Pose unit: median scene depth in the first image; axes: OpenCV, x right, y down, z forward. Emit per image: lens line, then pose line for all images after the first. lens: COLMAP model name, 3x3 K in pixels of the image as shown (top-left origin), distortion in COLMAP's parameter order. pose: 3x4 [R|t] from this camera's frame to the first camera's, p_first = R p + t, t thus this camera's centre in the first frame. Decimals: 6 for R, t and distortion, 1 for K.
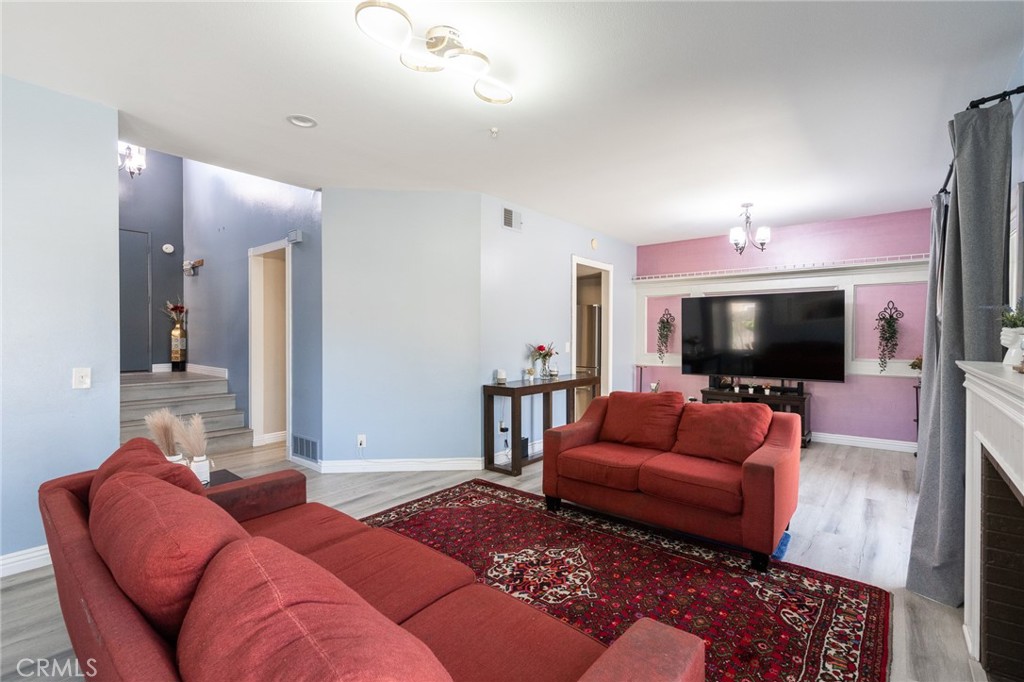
lens RADIAL K [[468.3, 0, 516.9], [0, 468.3, 332.6], [0, 0, 1]] dist [-0.000290, -0.000021]
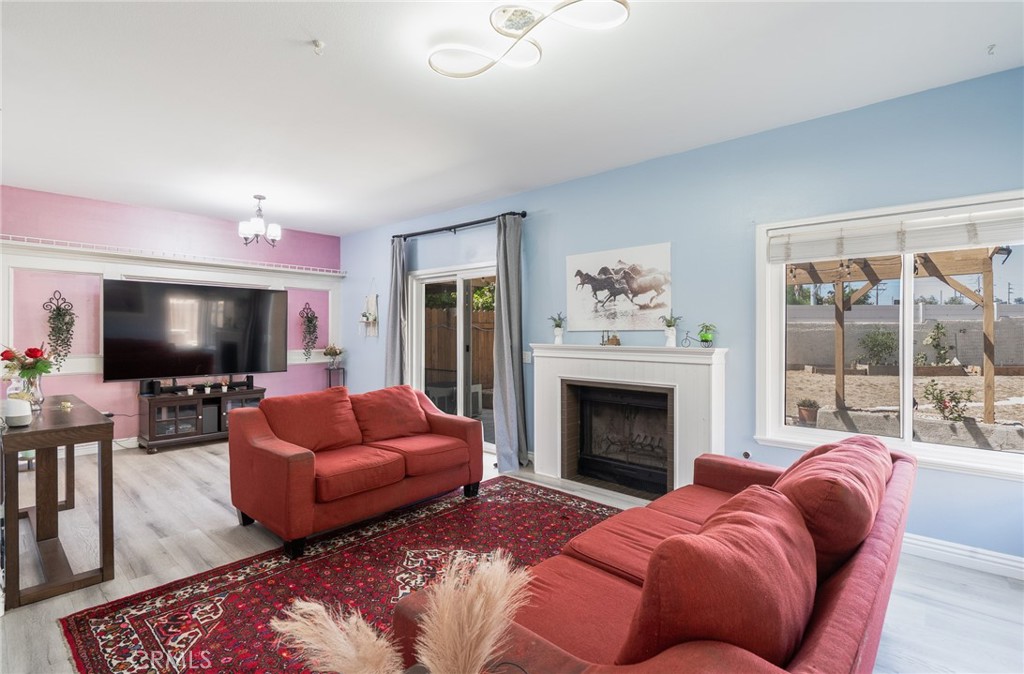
lens RADIAL K [[475.4, 0, 512.0], [0, 475.4, 337.0], [0, 0, 1]] dist [0.001290, 0.000293]
pose [[0.048428, -0.013808, 0.998731, -0.680878], [-0.010617, 0.999841, 0.014338, -0.000367], [-0.998770, -0.011298, 0.048274, 0.601131]]
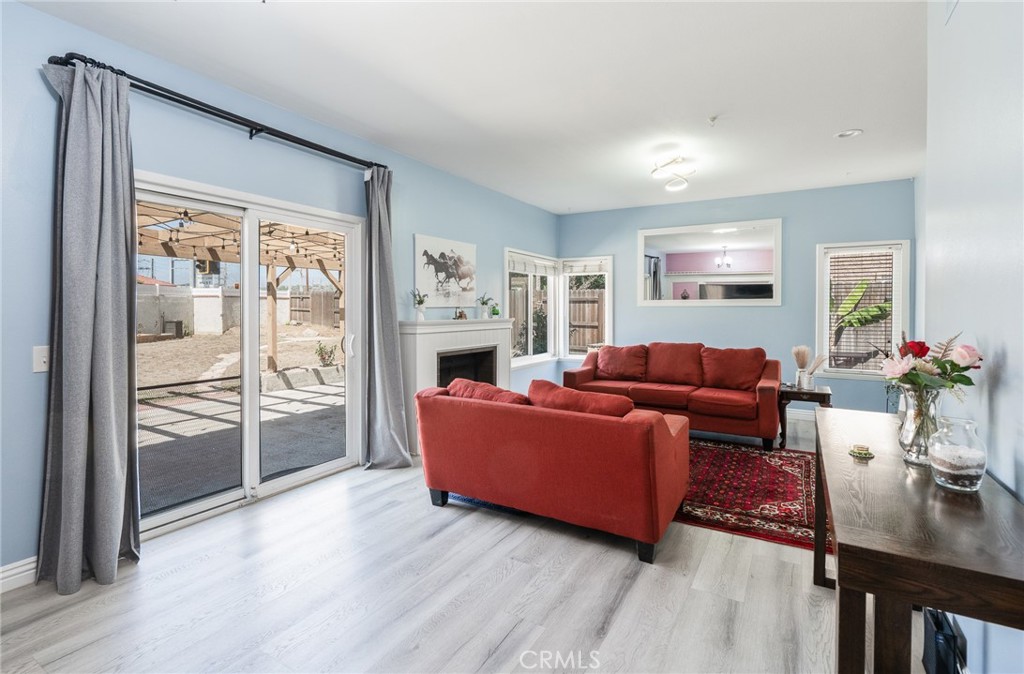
lens RADIAL K [[479.8, 0, 511.5], [0, 479.8, 314.5], [0, 0, 1]] dist [0.000476, 0.000059]
pose [[-0.990268, -0.003751, -0.139122, 0.508222], [-0.004339, 0.999983, 0.003924, 0.013122], [0.139105, 0.004489, -0.990267, 1.829718]]
